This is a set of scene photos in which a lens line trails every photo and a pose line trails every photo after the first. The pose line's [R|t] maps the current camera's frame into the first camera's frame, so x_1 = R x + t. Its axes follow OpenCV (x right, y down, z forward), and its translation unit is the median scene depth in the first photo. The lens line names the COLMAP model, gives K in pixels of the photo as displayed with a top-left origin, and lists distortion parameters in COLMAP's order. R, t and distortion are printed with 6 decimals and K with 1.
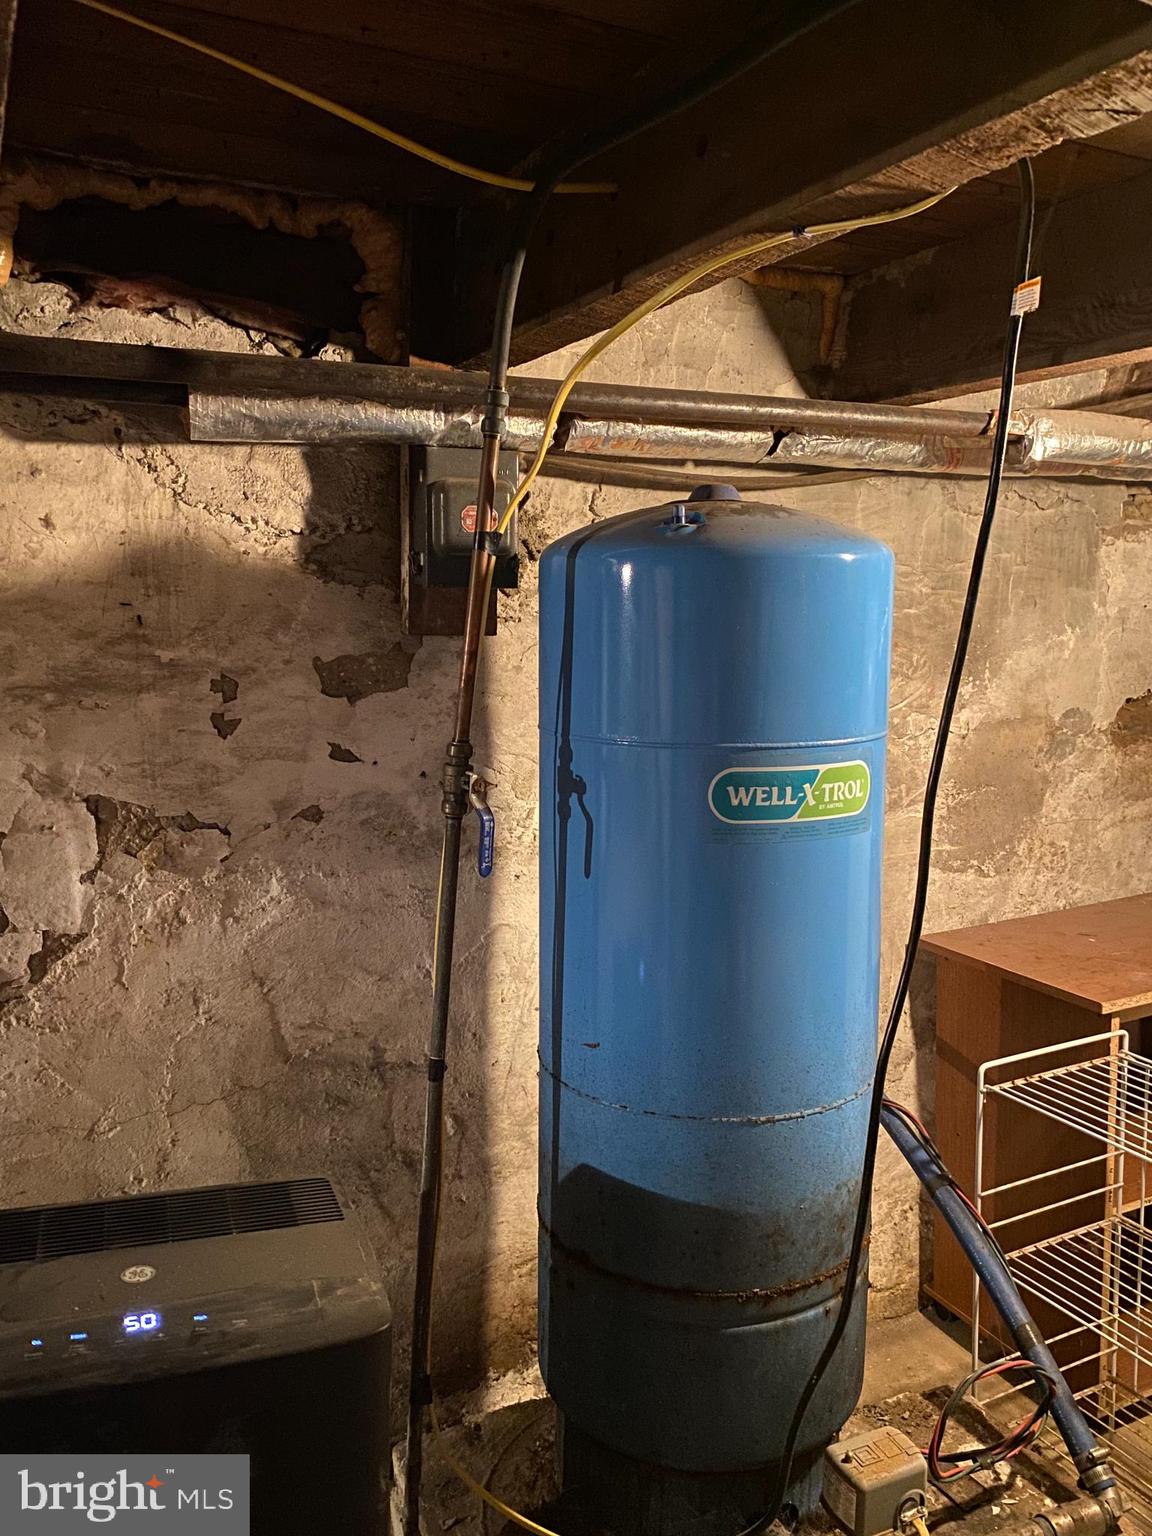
lens RADIAL K [[1255.9, 0, 577.3], [0, 1255.9, 771.5], [0, 0, 1]] dist [0.003420, 0.000583]
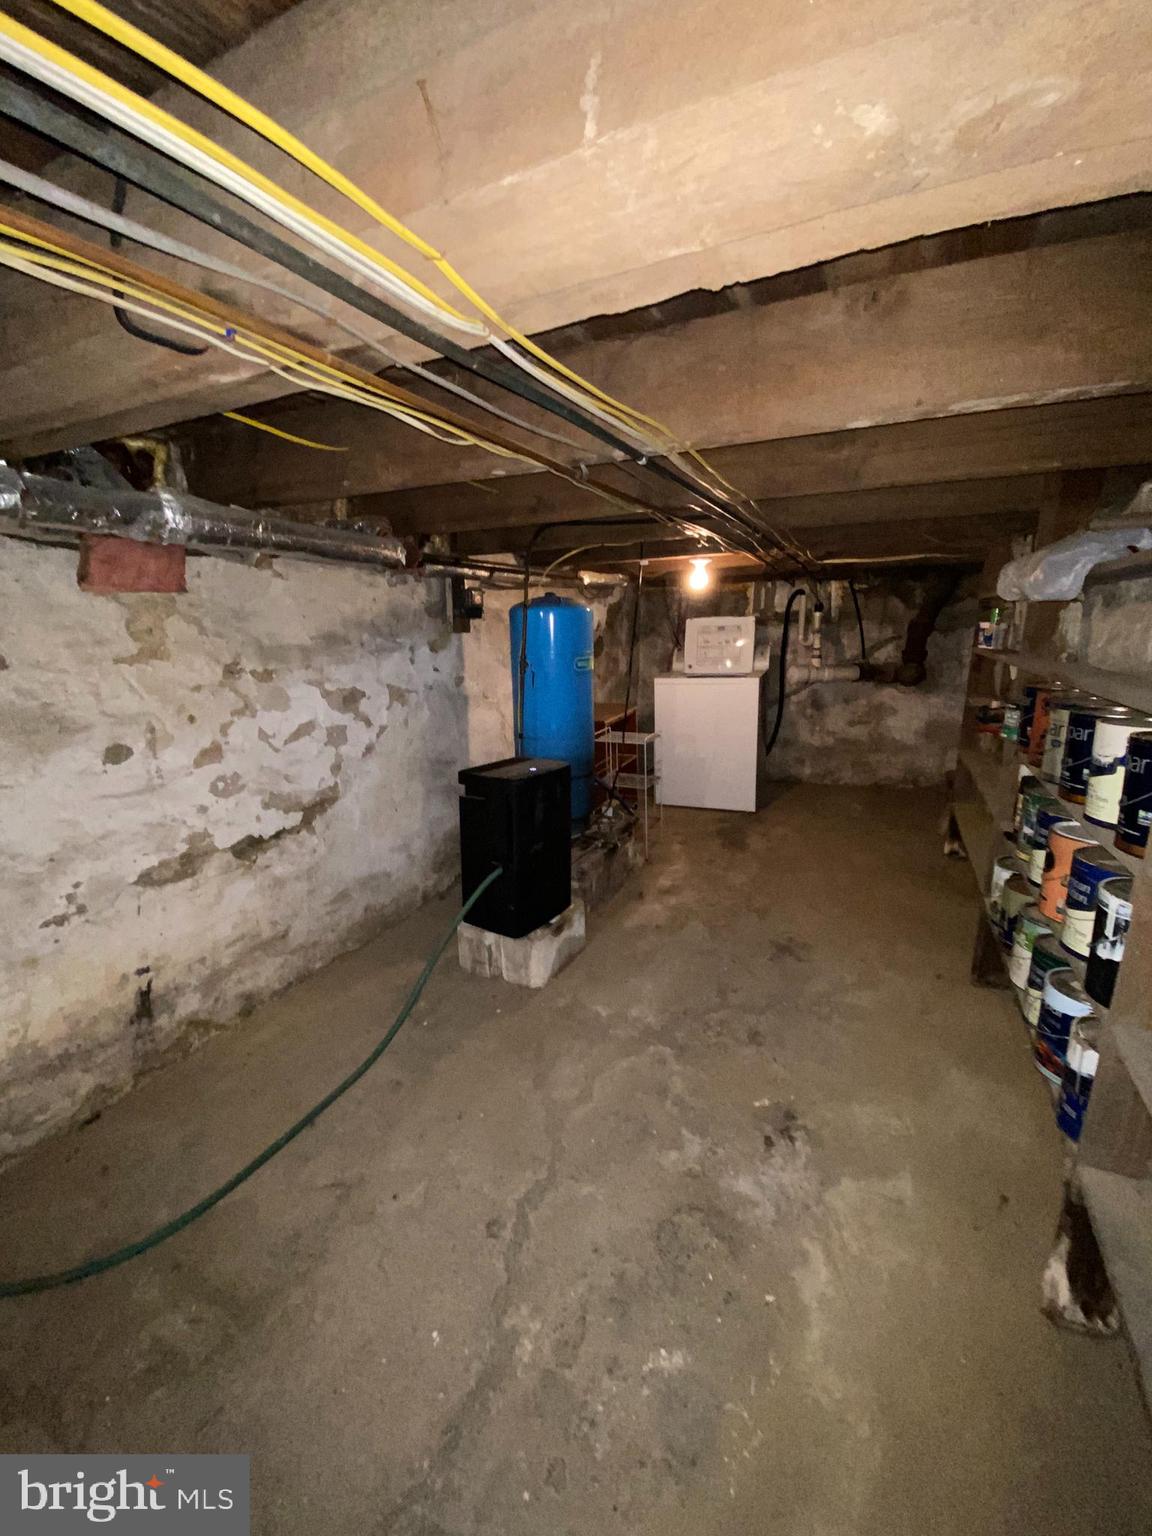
lens RADIAL K [[621.8, 0, 576.0], [0, 621.8, 762.8], [0, 0, 1]] dist [-0.001105, -0.000036]
pose [[0.819452, -0.139943, 0.555801, -0.883406], [0.091286, 0.989222, 0.114483, 0.080822], [-0.565832, -0.043076, 0.823394, -0.623419]]
